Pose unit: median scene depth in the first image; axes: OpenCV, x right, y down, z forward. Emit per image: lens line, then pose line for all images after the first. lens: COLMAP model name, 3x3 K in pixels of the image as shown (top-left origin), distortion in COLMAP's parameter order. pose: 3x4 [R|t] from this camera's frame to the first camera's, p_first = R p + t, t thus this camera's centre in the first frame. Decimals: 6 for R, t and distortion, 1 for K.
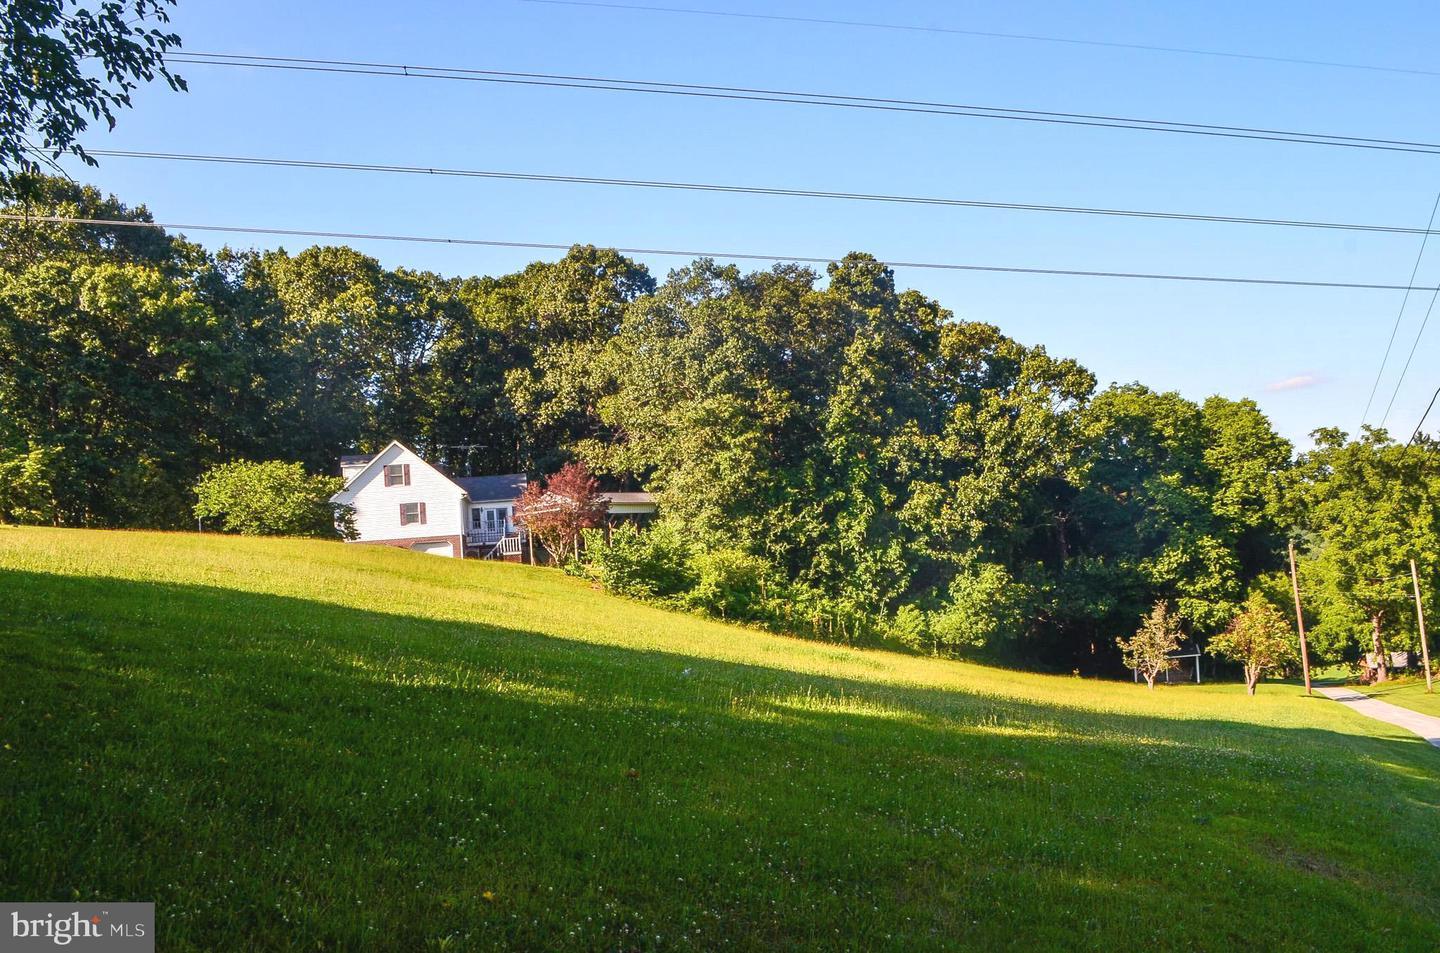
lens RADIAL K [[1168.6, 0, 741.0], [0, 1168.6, 484.8], [0, 0, 1]] dist [-0.085233, 0.002264]
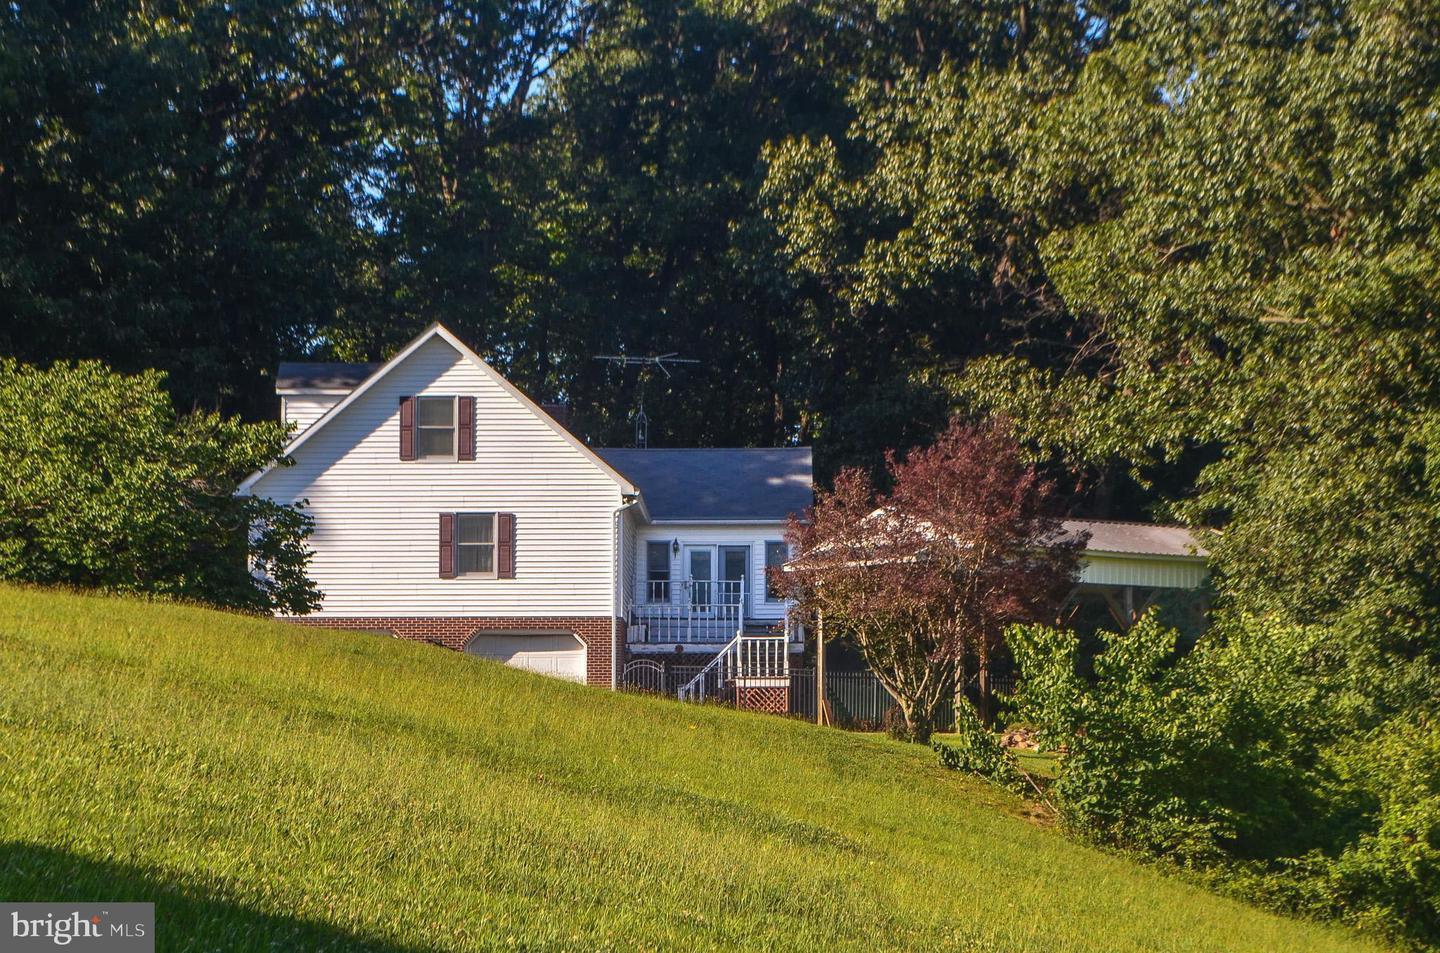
lens RADIAL K [[2792.2, 0, 720.0], [0, 2792.2, 476.5], [0, 0, 1]] dist [0.032817, 0.096622]
pose [[0.983690, 0.058366, -0.170141, -0.076593], [-0.060878, 0.998099, -0.009580, 0.008384], [0.169259, 0.019781, 0.985373, 0.213941]]
